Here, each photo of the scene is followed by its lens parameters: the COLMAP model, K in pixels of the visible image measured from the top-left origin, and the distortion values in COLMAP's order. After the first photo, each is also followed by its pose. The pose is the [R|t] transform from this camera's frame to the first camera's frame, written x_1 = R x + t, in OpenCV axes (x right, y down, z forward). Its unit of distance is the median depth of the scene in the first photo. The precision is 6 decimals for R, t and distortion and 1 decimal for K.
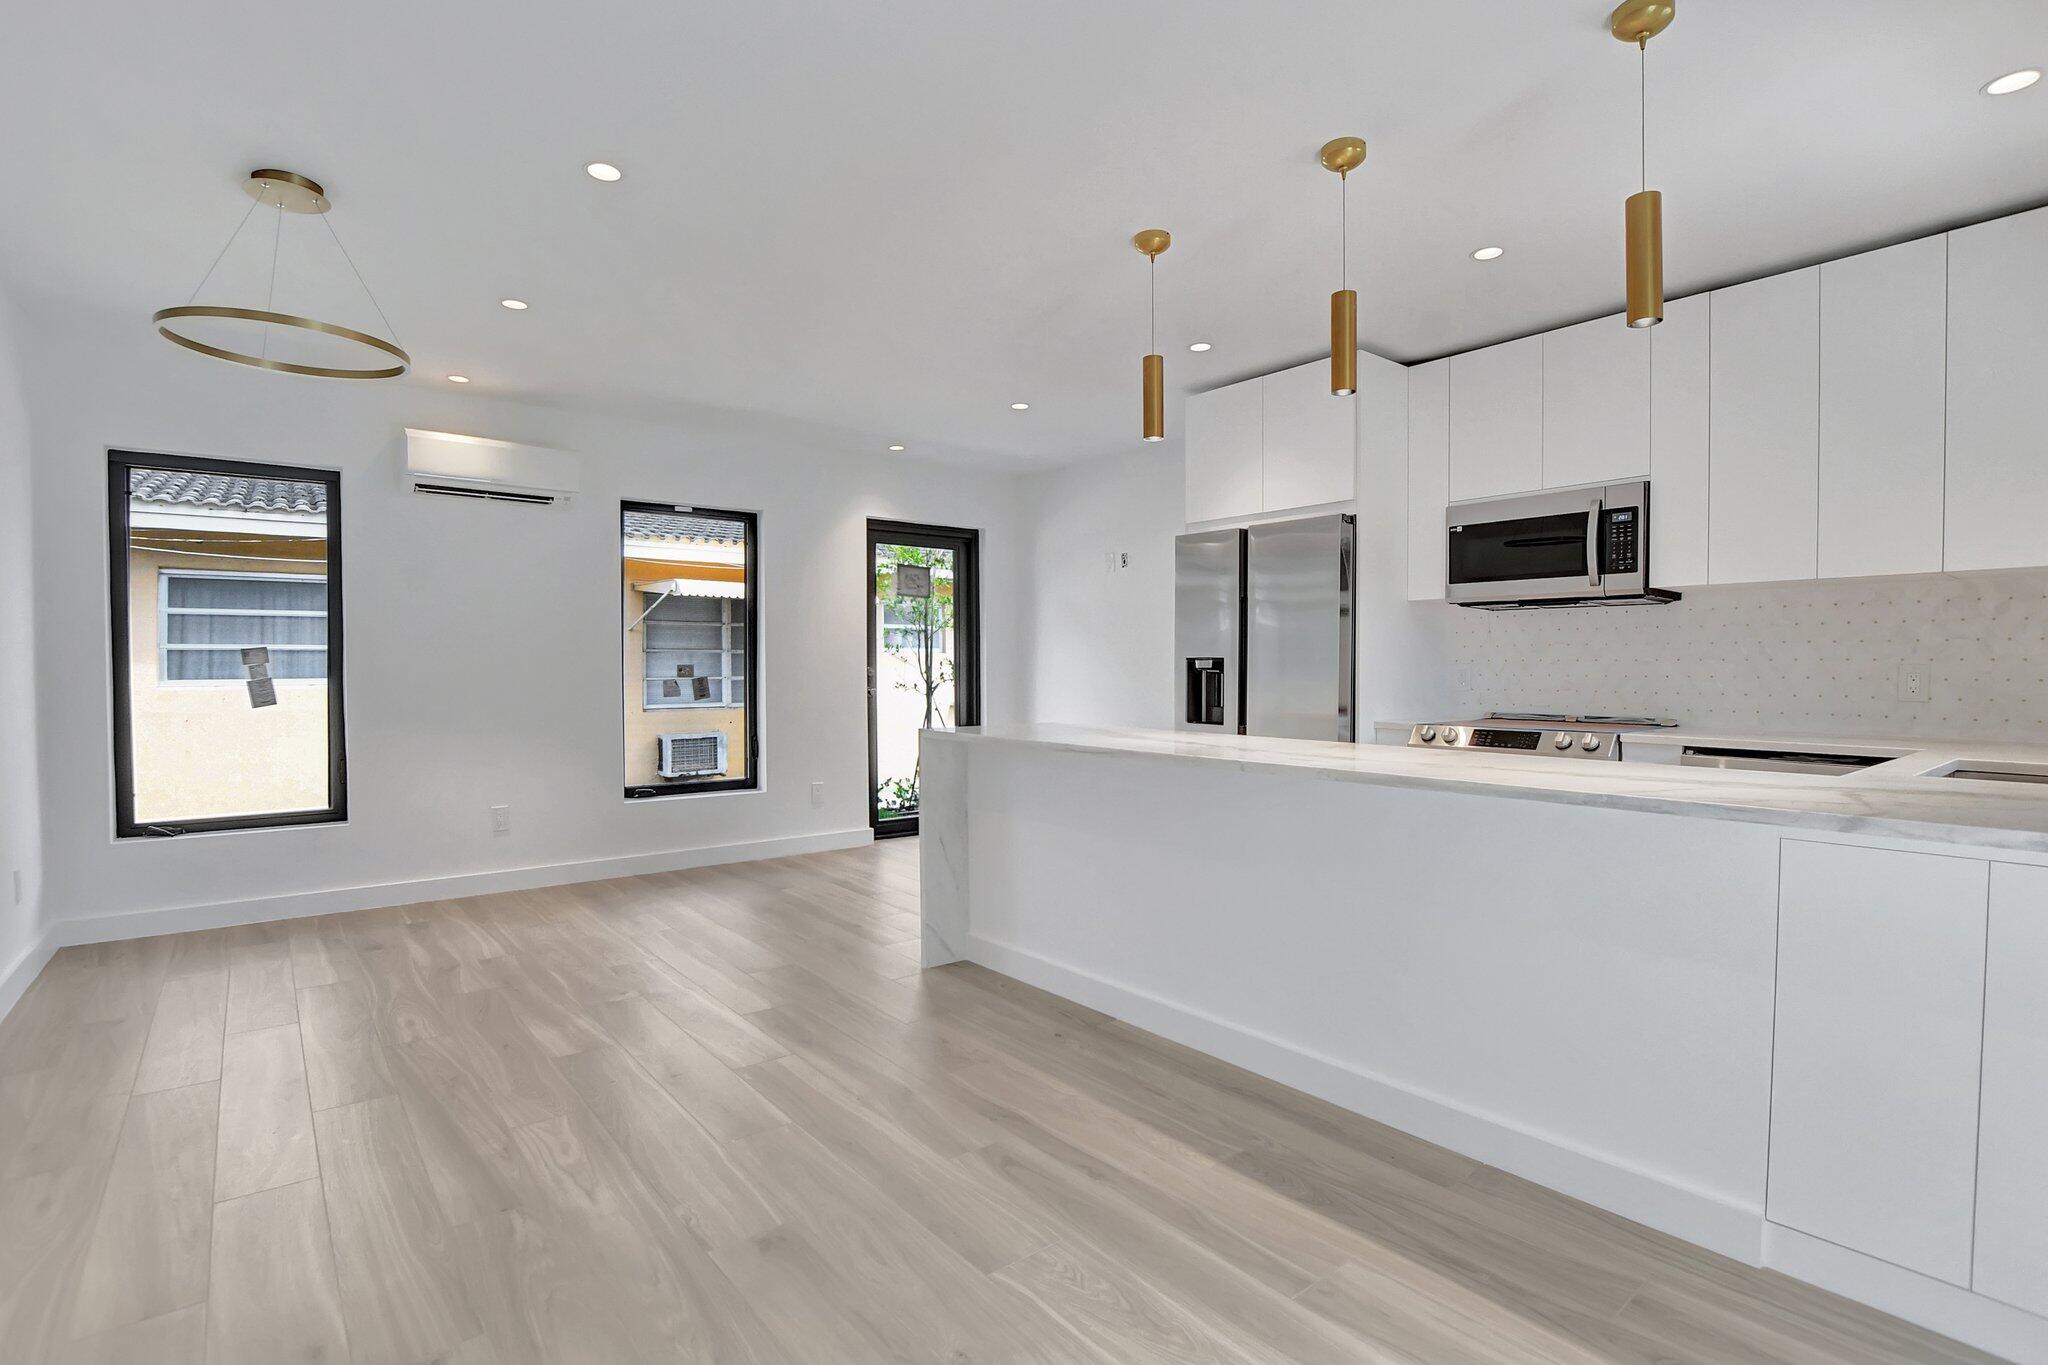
lens RADIAL K [[965.0, 0, 966.2], [0, 965.0, 712.6], [0, 0, 1]] dist [-0.022639, -0.000114]
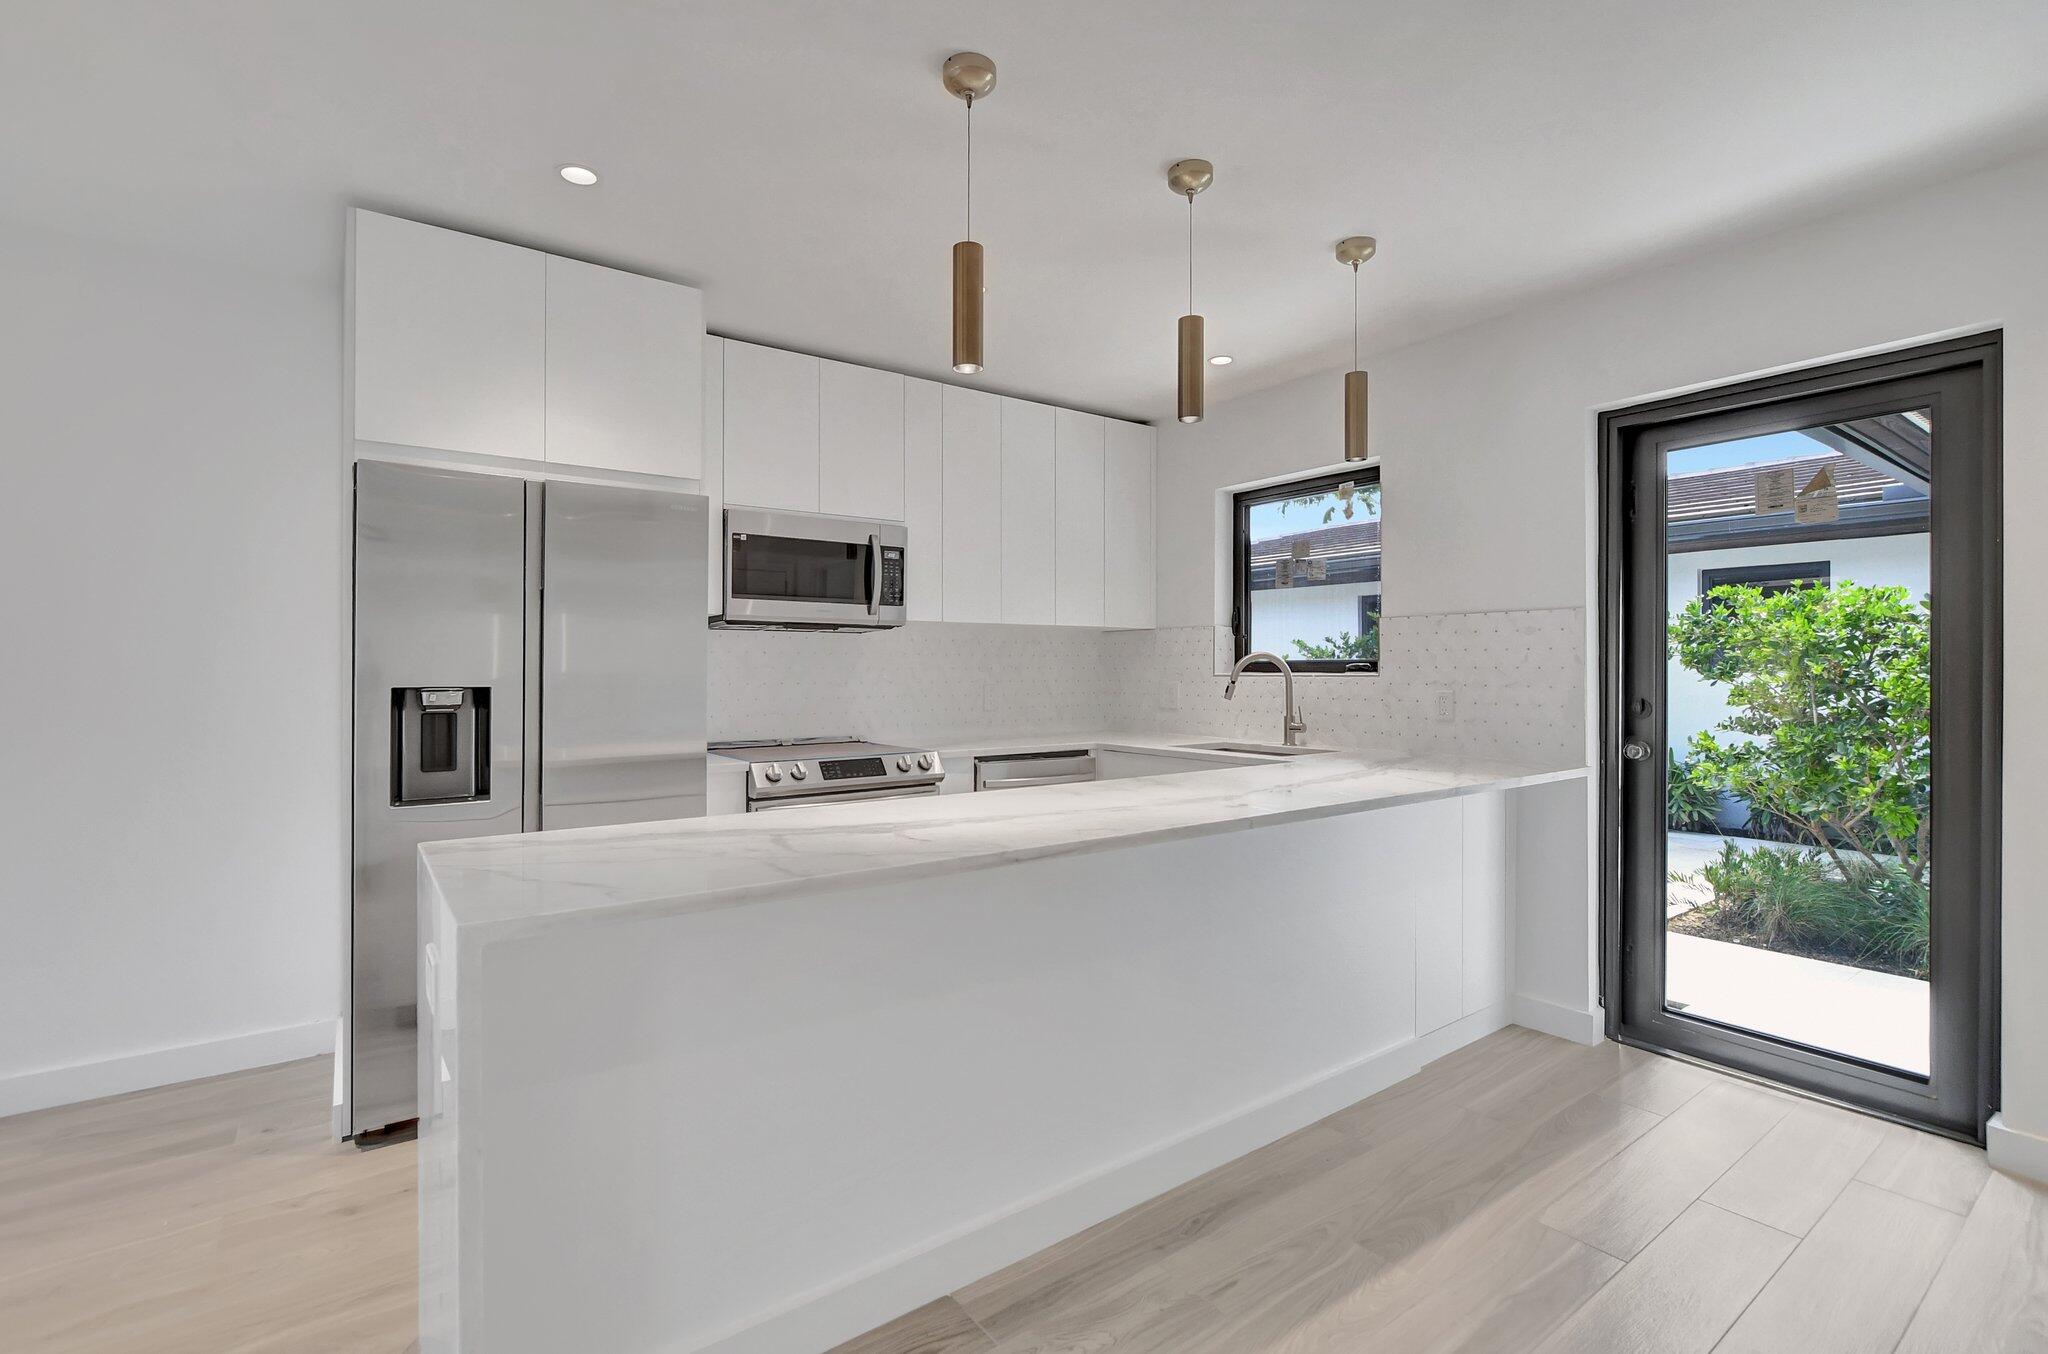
lens RADIAL K [[940.6, 0, 1030.8], [0, 940.6, 672.0], [0, 0, 1]] dist [-0.003311, -0.000518]
pose [[0.000092, 0.001133, 0.999999, -0.344148], [0.050830, 0.998707, -0.001136, -0.054037], [-0.998707, 0.050830, 0.000034, 0.741771]]
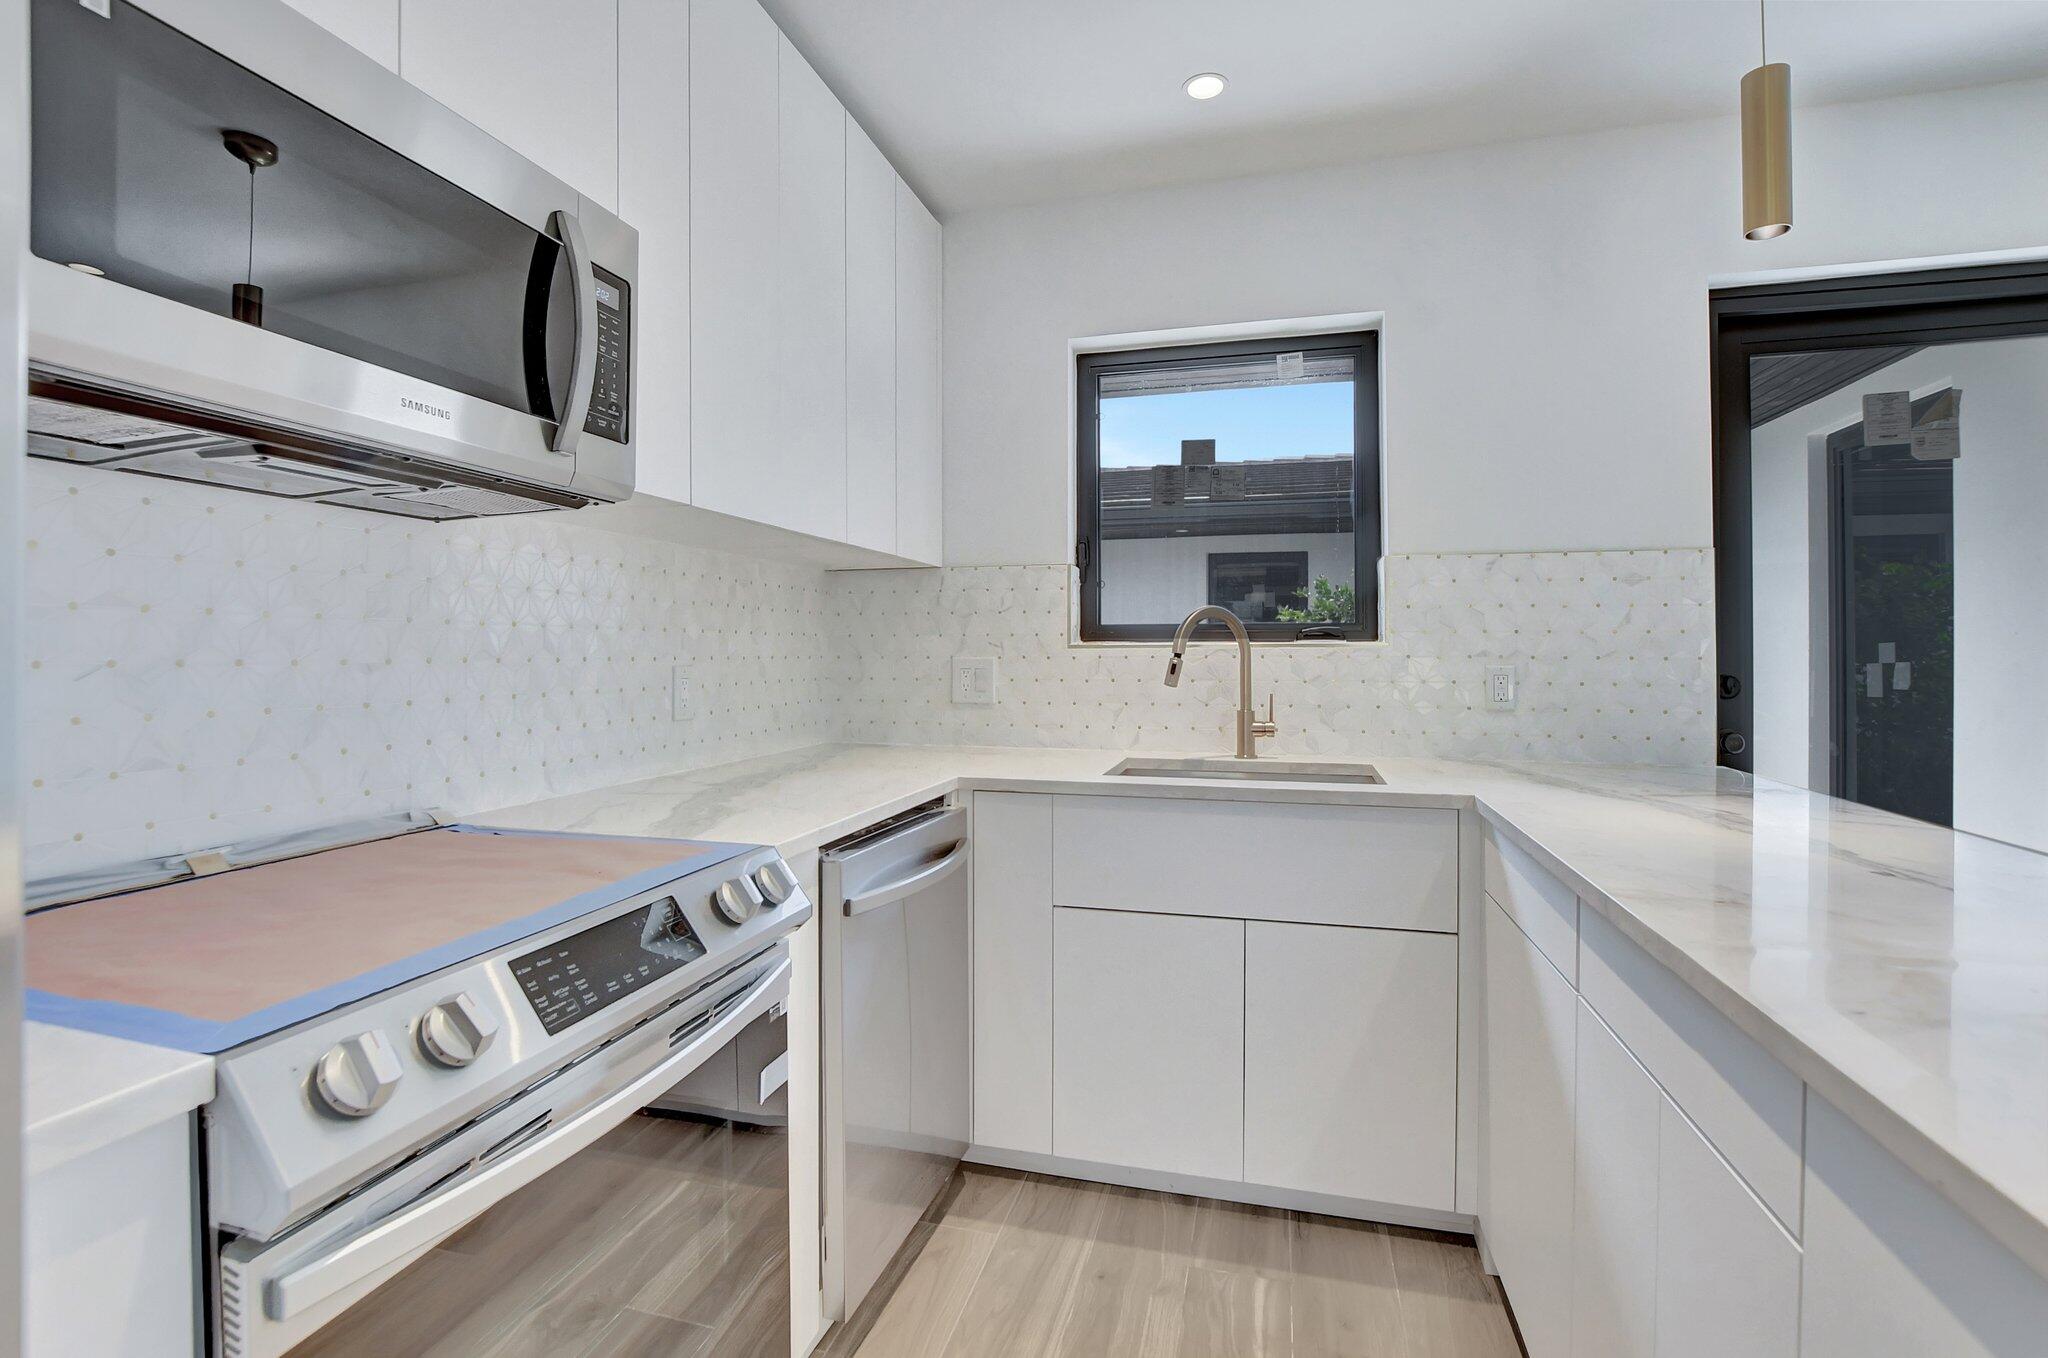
lens RADIAL K [[958.3, 0, 1020.3], [0, 958.3, 661.1], [0, 0, 1]] dist [-0.024904, -0.000198]
pose [[-0.615811, -0.001495, 0.787892, 0.247453], [0.044830, 0.998312, 0.036933, -0.057142], [-0.786617, 0.058065, -0.614705, 0.970037]]
